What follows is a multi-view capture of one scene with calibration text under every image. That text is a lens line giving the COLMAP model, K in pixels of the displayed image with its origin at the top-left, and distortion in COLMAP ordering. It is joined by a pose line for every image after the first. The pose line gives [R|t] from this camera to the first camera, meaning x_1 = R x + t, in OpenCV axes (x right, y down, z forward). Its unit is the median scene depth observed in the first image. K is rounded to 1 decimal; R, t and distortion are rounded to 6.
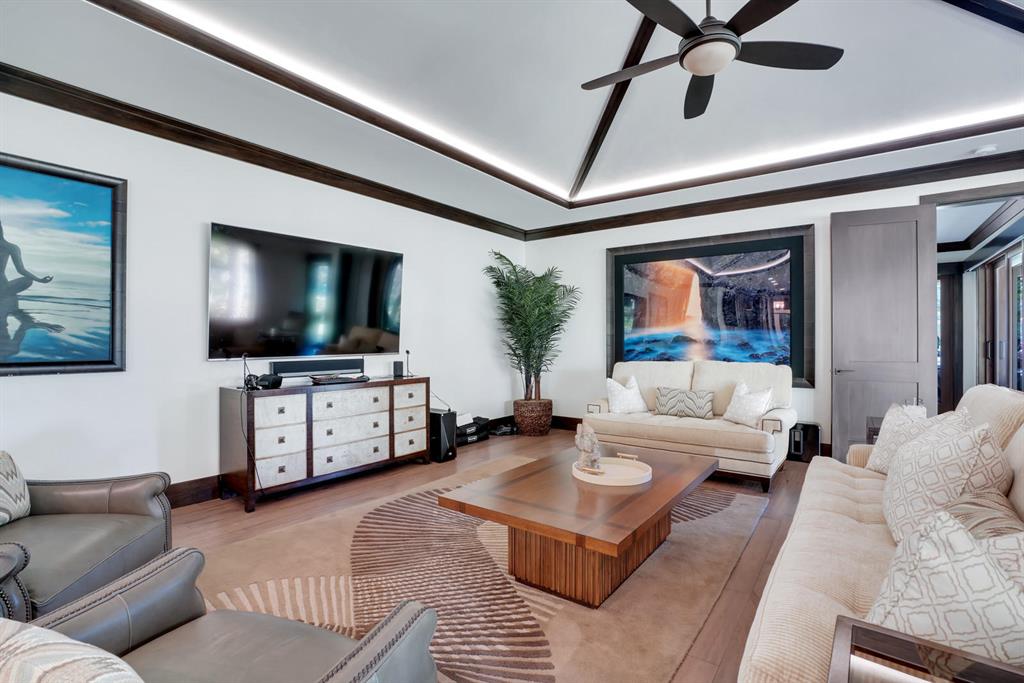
lens RADIAL K [[479.9, 0, 515.1], [0, 479.9, 343.9], [0, 0, 1]] dist [-0.012905, 0.000152]
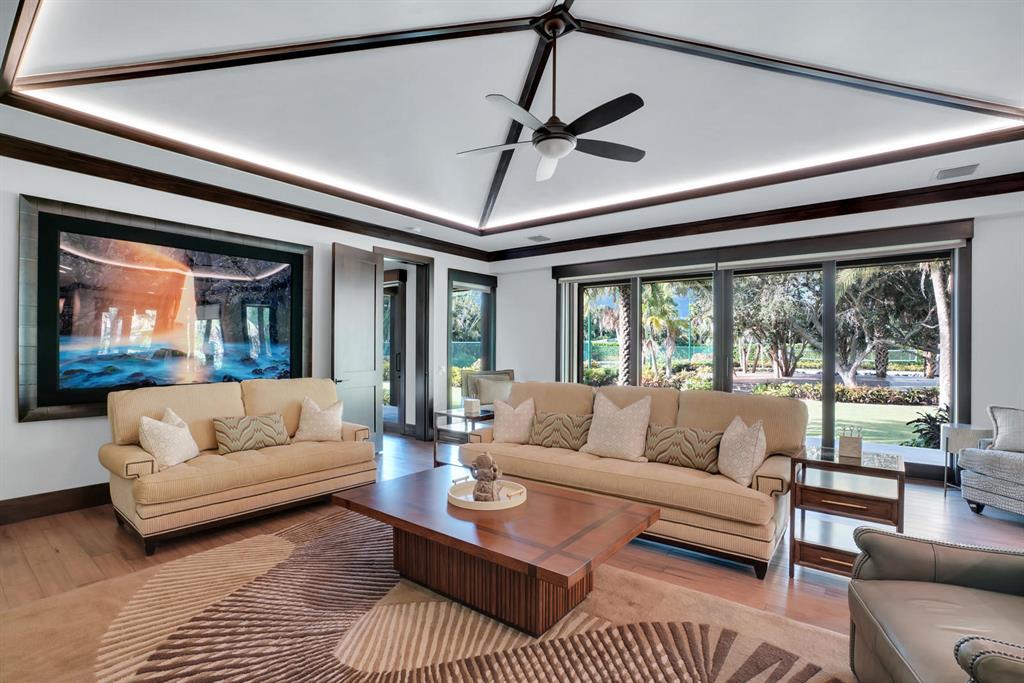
lens RADIAL K [[479.9, 0, 515.1], [0, 479.9, 343.9], [0, 0, 1]] dist [-0.012905, 0.000152]
pose [[0.020373, 0.005873, 0.999775, -0.399831], [0.003933, 0.999975, -0.005955, -0.019494], [-0.999785, 0.004054, 0.020349, 0.461861]]
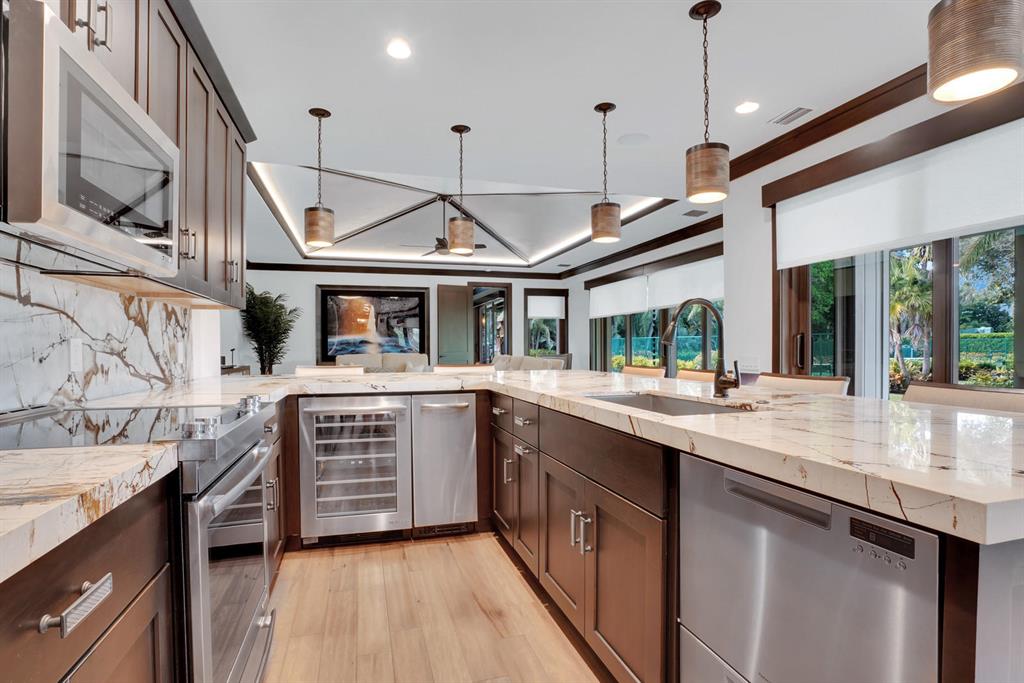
lens RADIAL K [[500.2, 0, 511.2], [0, 500.2, 345.7], [0, 0, 1]] dist [-0.079071, 0.040775]
pose [[0.609003, -0.001568, 0.793166, -0.796423], [0.010015, 0.999934, -0.005713, 0.019259], [-0.793104, 0.011423, 0.608979, -0.550656]]
